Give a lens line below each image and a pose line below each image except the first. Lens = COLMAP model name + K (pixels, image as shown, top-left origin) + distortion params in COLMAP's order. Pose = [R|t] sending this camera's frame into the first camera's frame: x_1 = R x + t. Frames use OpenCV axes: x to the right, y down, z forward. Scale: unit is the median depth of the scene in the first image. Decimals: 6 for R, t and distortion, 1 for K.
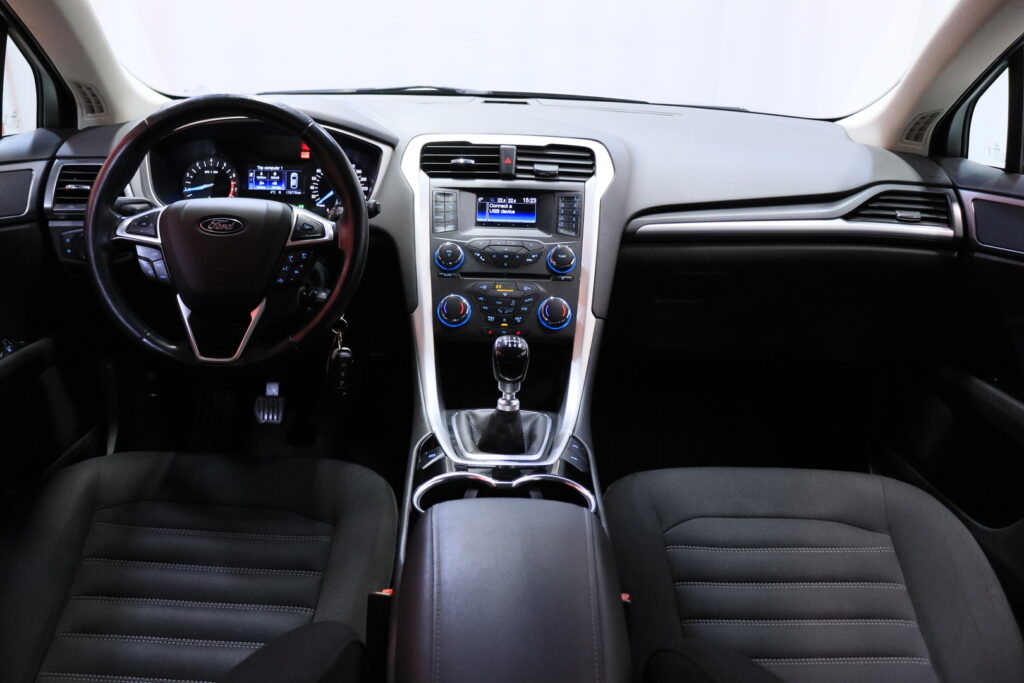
lens RADIAL K [[969.3, 0, 512.0], [0, 969.3, 341.5], [0, 0, 1]] dist [-0.153450, 0.203282]
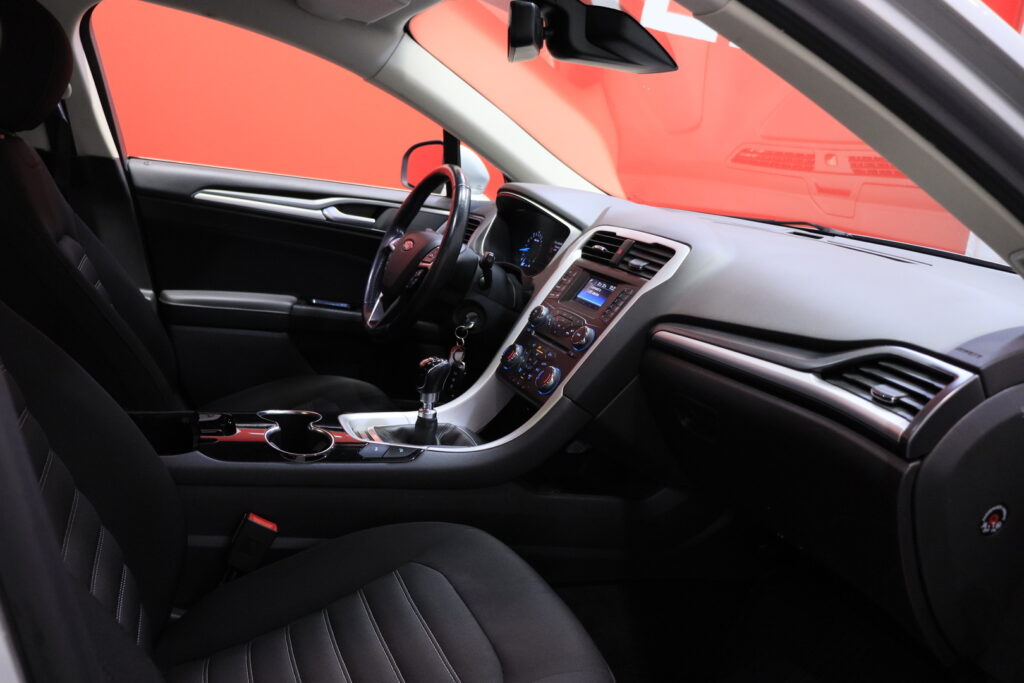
lens RADIAL K [[845.4, 0, 512.0], [0, 845.4, 341.5], [0, 0, 1]] dist [-0.090551, 0.001593]
pose [[0.368732, 0.203291, -0.907033, 0.833119], [-0.389530, 0.919773, 0.047792, -0.094139], [0.843980, 0.335694, 0.418338, 0.543303]]
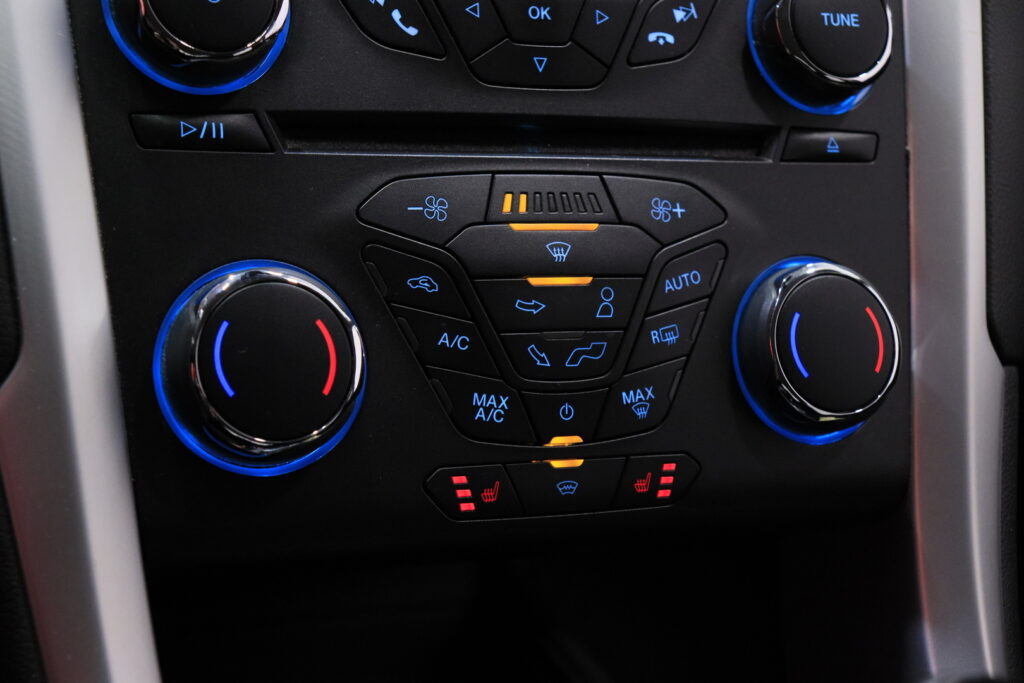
lens RADIAL K [[1863.7, 0, 512.0], [0, 1863.7, 341.5], [0, 0, 1]] dist [0.114646, 0.184688]
pose [[0.919025, -0.045814, 0.391529, -0.134183], [-0.008792, 0.990594, 0.136549, -0.074172], [-0.394102, -0.128934, 0.909978, 0.688276]]
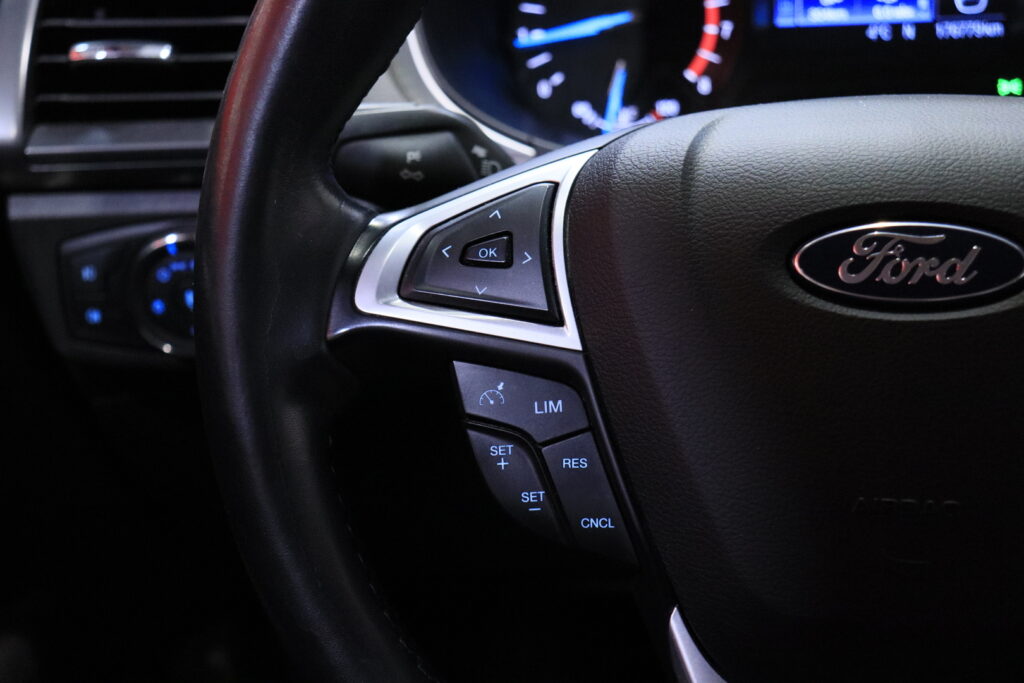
lens RADIAL K [[2029.5, 0, 508.5], [0, 2029.5, 342.3], [0, 0, 1]] dist [0.099257, 1.705056]
pose [[0.980635, -0.015288, -0.195246, -0.256664], [0.021888, 0.999258, 0.031689, -0.101721], [0.194617, -0.035349, 0.980242, 0.495383]]
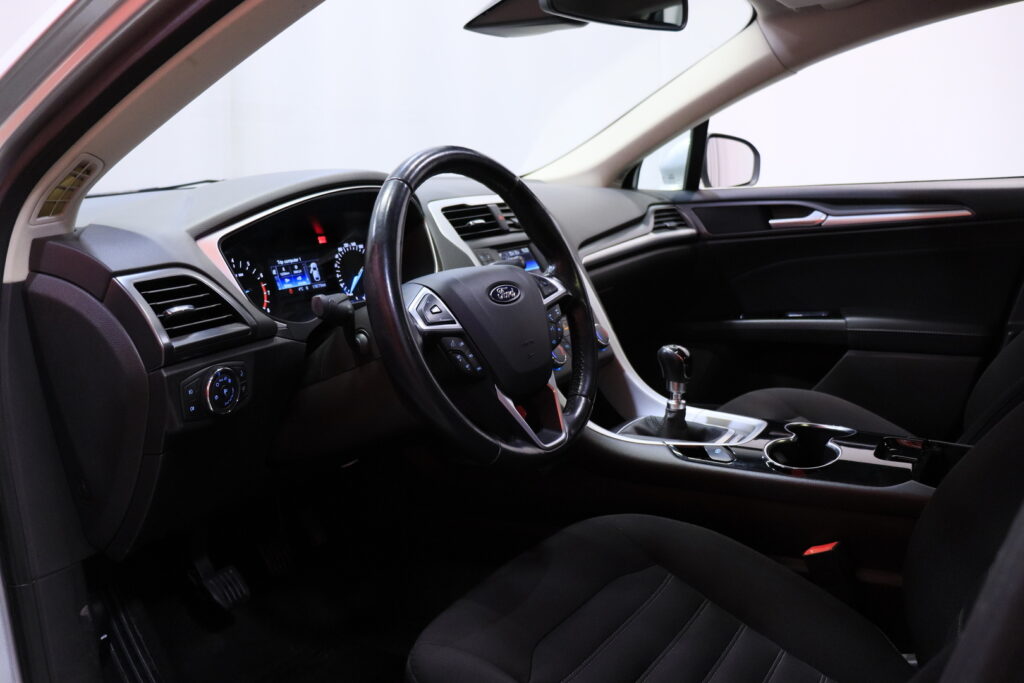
lens RADIAL K [[845.4, 0, 512.0], [0, 845.4, 341.5], [0, 0, 1]] dist [-0.090551, 0.001593]
pose [[0.543796, -0.214728, 0.811281, -0.787744], [0.310585, 0.949566, 0.043145, -0.094417], [-0.779630, 0.228510, 0.583062, 0.483291]]
